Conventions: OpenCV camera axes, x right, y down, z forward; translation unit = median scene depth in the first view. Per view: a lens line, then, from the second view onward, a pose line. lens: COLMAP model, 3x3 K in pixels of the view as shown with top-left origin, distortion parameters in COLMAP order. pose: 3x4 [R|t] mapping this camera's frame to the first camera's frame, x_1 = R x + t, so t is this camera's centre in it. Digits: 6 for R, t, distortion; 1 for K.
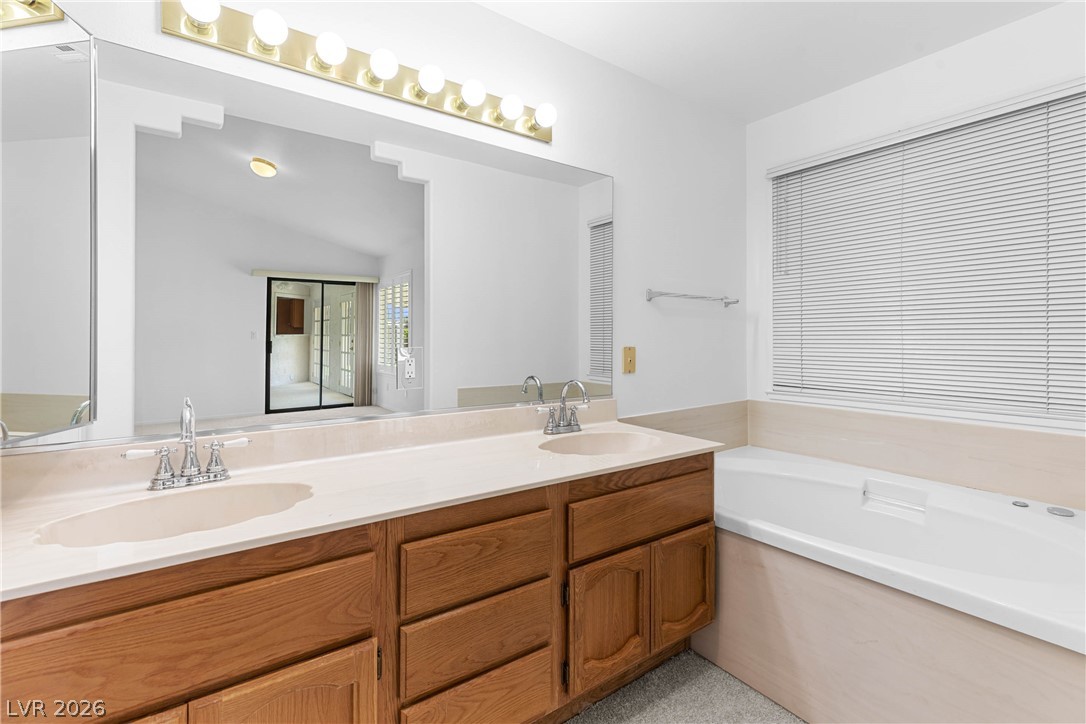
lens RADIAL K [[496.4, 0, 544.3], [0, 496.4, 338.3], [0, 0, 1]] dist [0.000984, 0.000024]
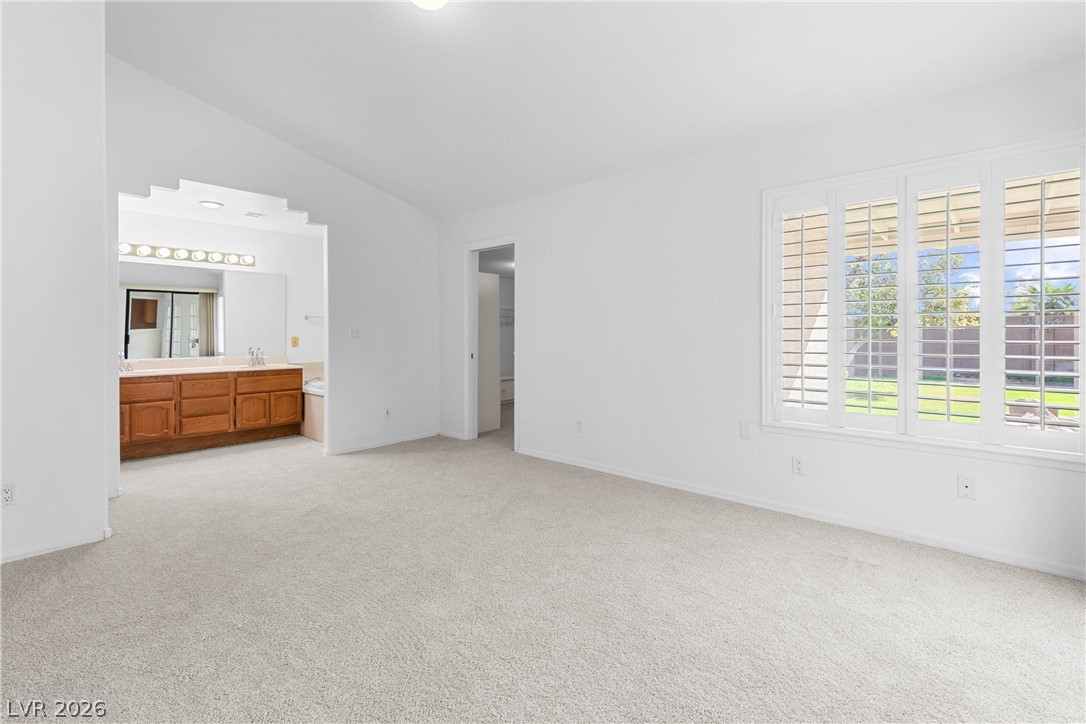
lens RADIAL K [[487.8, 0, 546.7], [0, 487.8, 330.3], [0, 0, 1]] dist [0.000887, -0.000026]
pose [[0.975406, -0.003064, 0.220395, 0.911405], [0.002925, 0.999995, 0.000953, -0.015603], [-0.220397, -0.000285, 0.975410, -1.867845]]
